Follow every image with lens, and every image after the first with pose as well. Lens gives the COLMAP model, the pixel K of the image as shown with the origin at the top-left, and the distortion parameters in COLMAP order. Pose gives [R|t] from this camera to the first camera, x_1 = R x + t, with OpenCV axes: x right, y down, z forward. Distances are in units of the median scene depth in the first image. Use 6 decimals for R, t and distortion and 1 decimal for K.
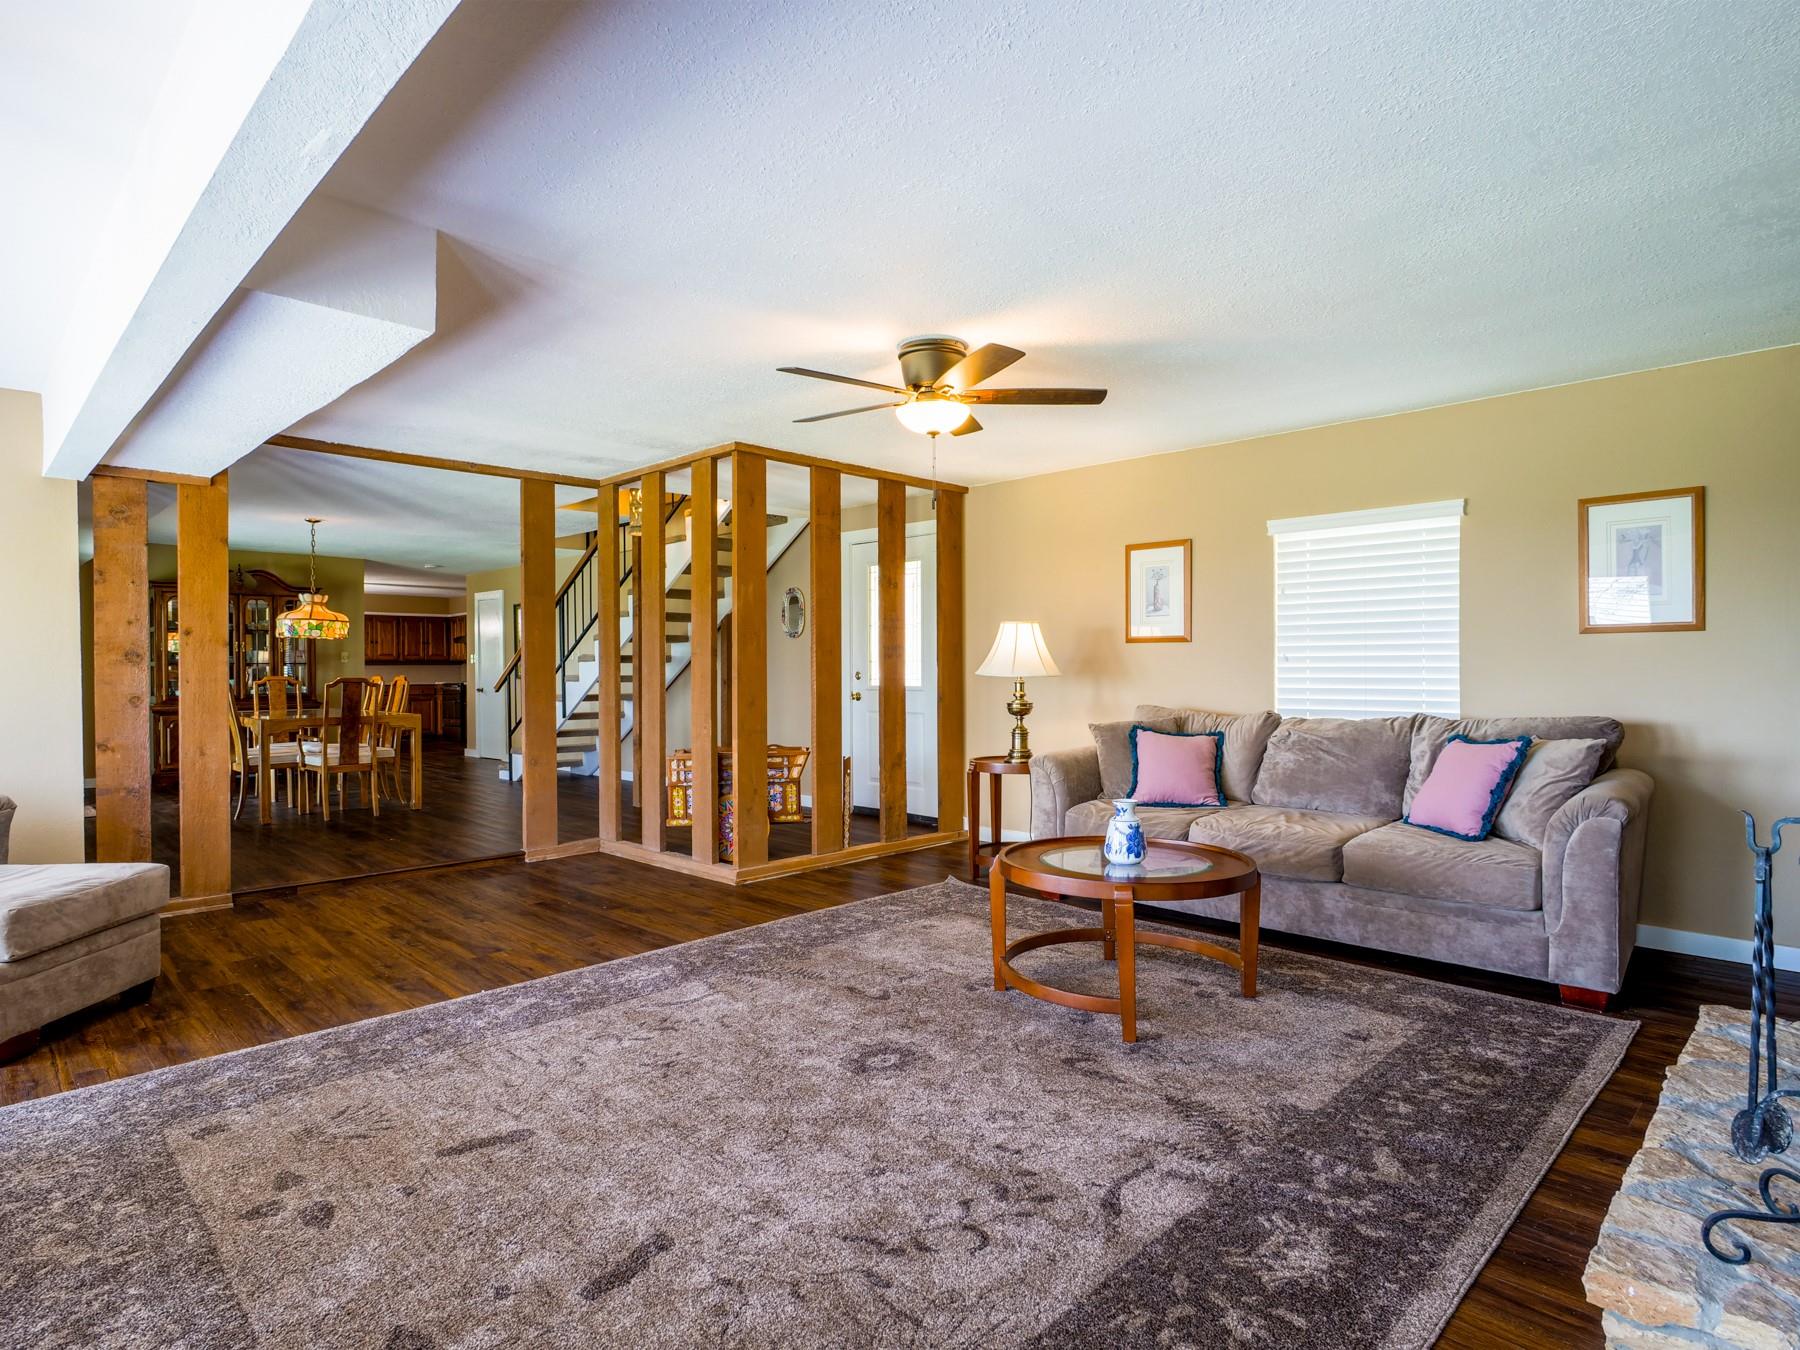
lens RADIAL K [[979.0, 0, 903.7], [0, 979.0, 671.8], [0, 0, 1]] dist [-0.018115, 0.001476]
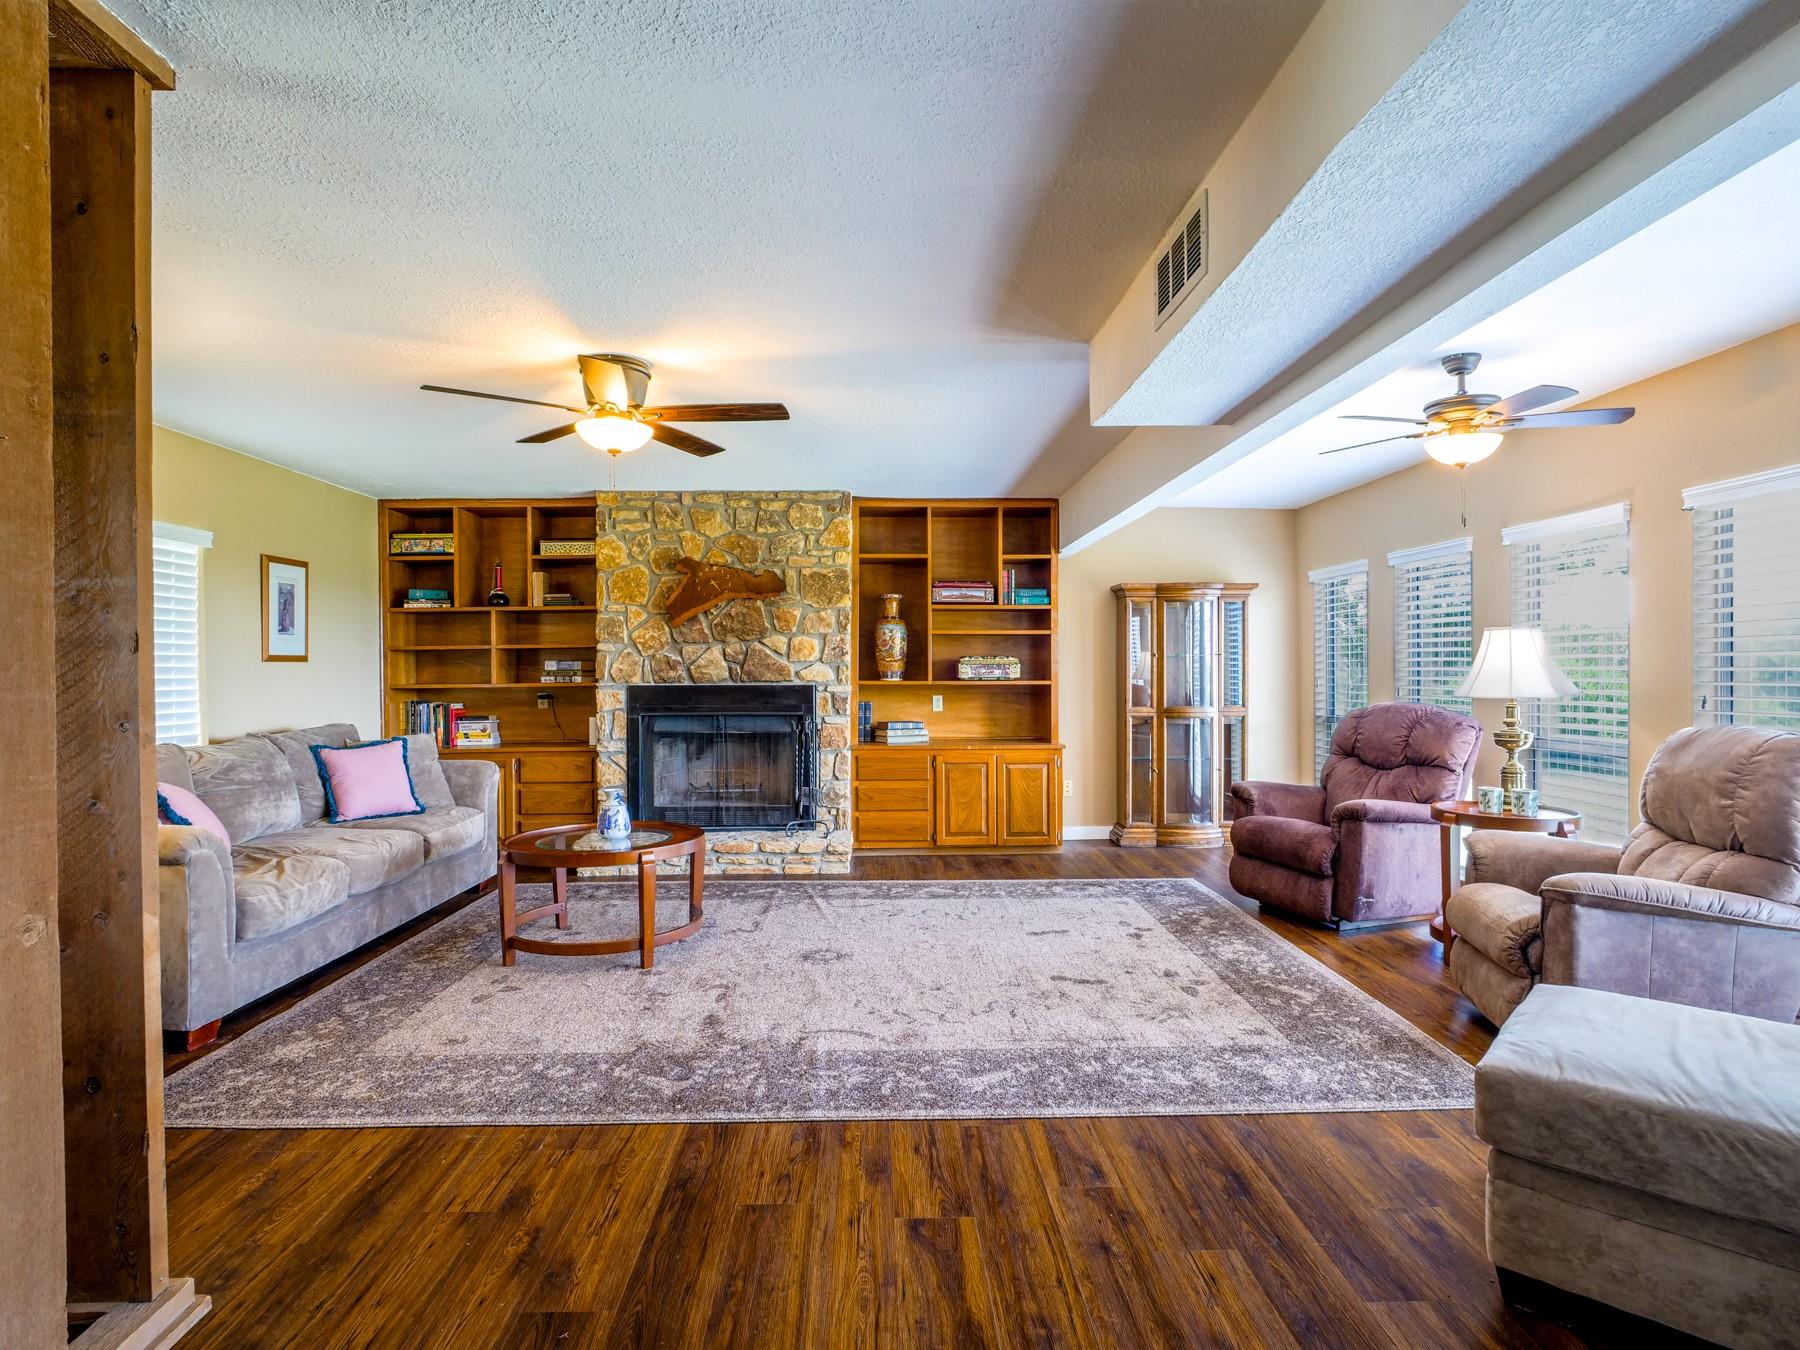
lens RADIAL K [[979.0, 0, 898.2], [0, 979.0, 677.1], [0, 0, 1]] dist [-0.018115, 0.001476]
pose [[-0.727763, 0.005277, 0.685809, -0.885537], [0.010700, 0.999936, 0.003661, -0.018643], [-0.685745, 0.010003, -0.727773, 1.588496]]
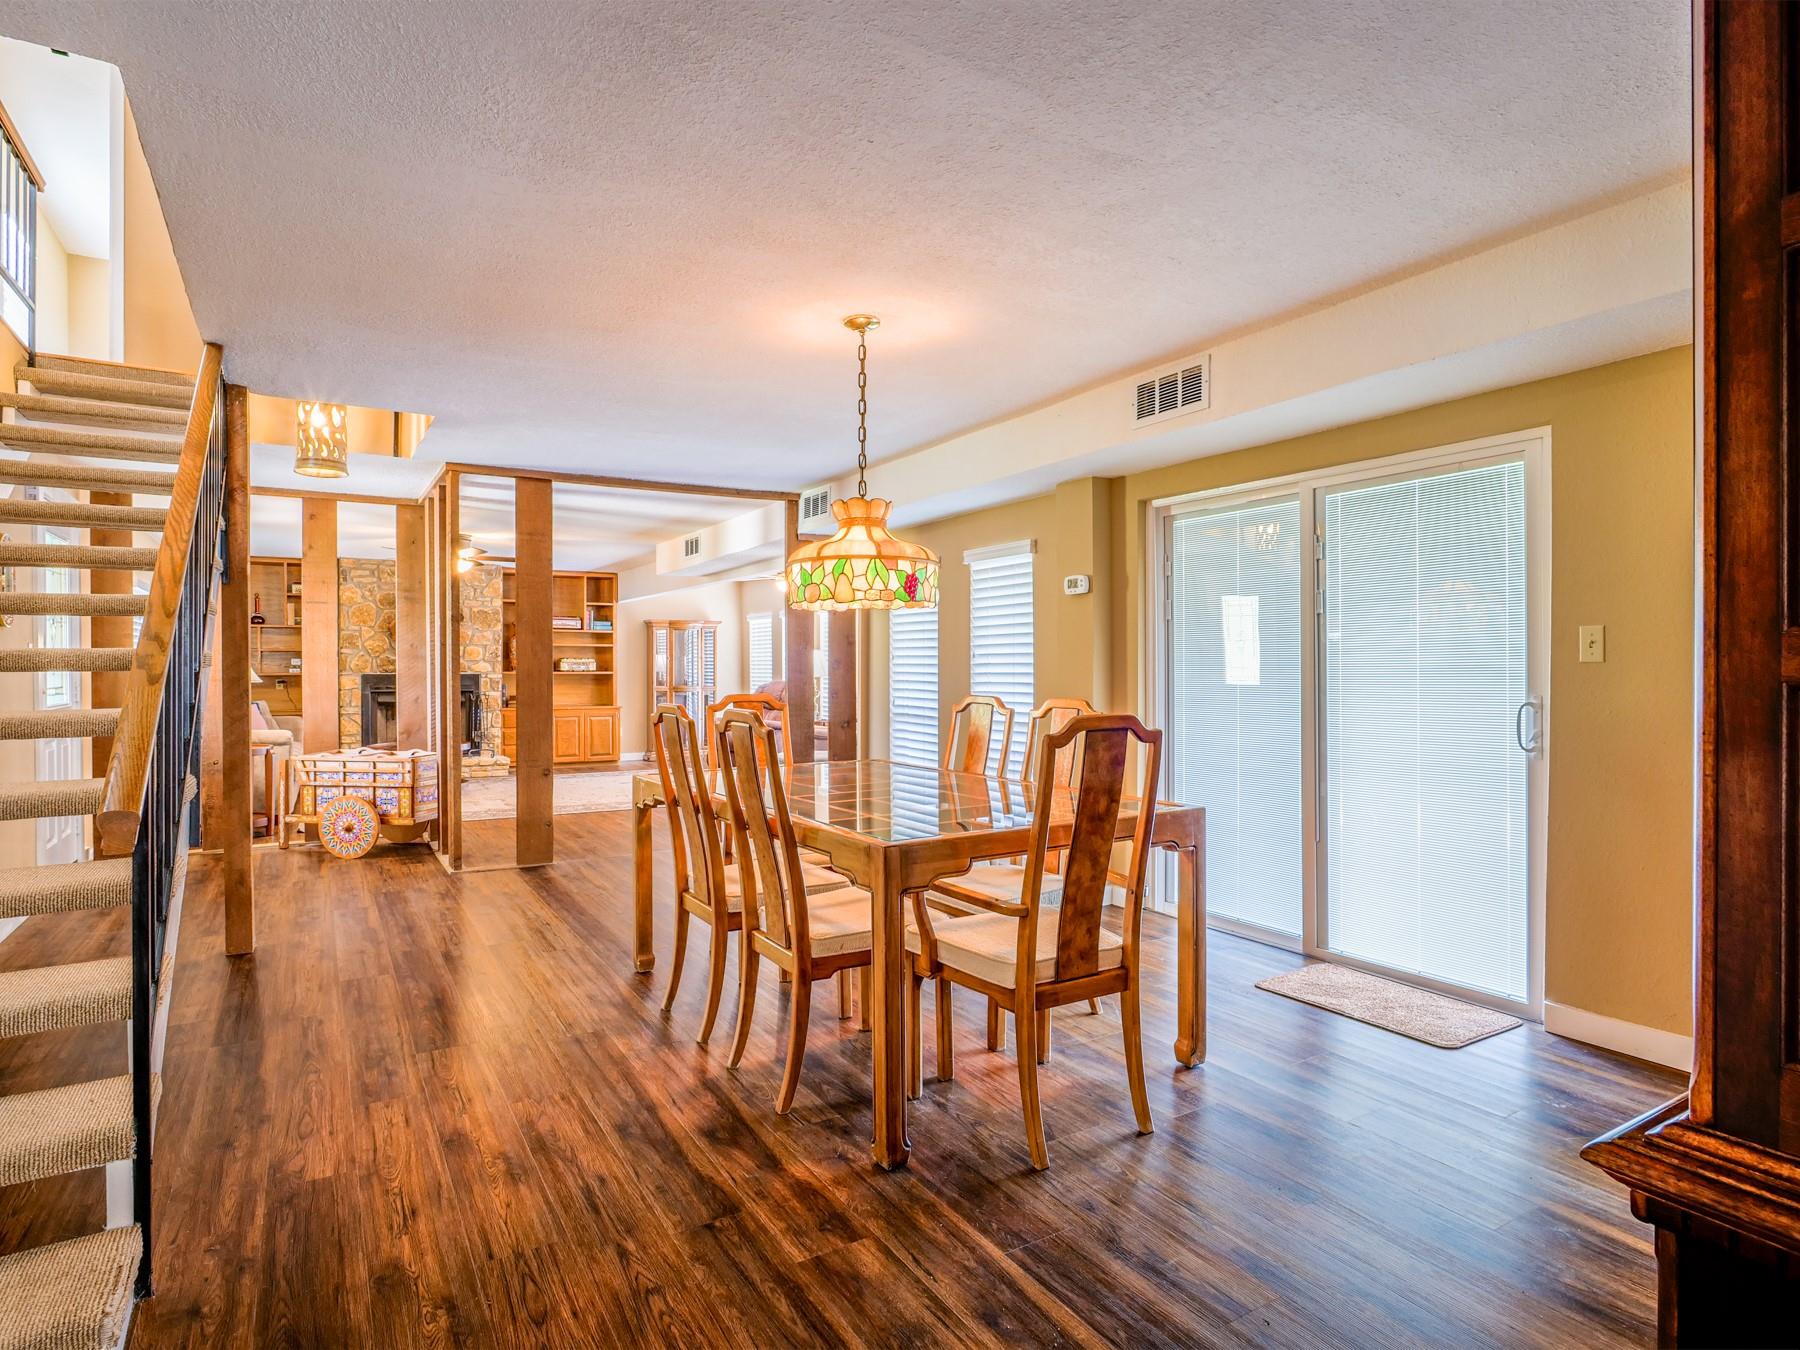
lens RADIAL K [[979.0, 0, 897.0], [0, 979.0, 673.5], [0, 0, 1]] dist [-0.018115, 0.001476]
pose [[-0.970560, 0.009154, 0.240684, -1.283780], [0.010304, 0.999941, 0.003520, -0.006956], [-0.240637, 0.005896, -0.970597, 2.430086]]
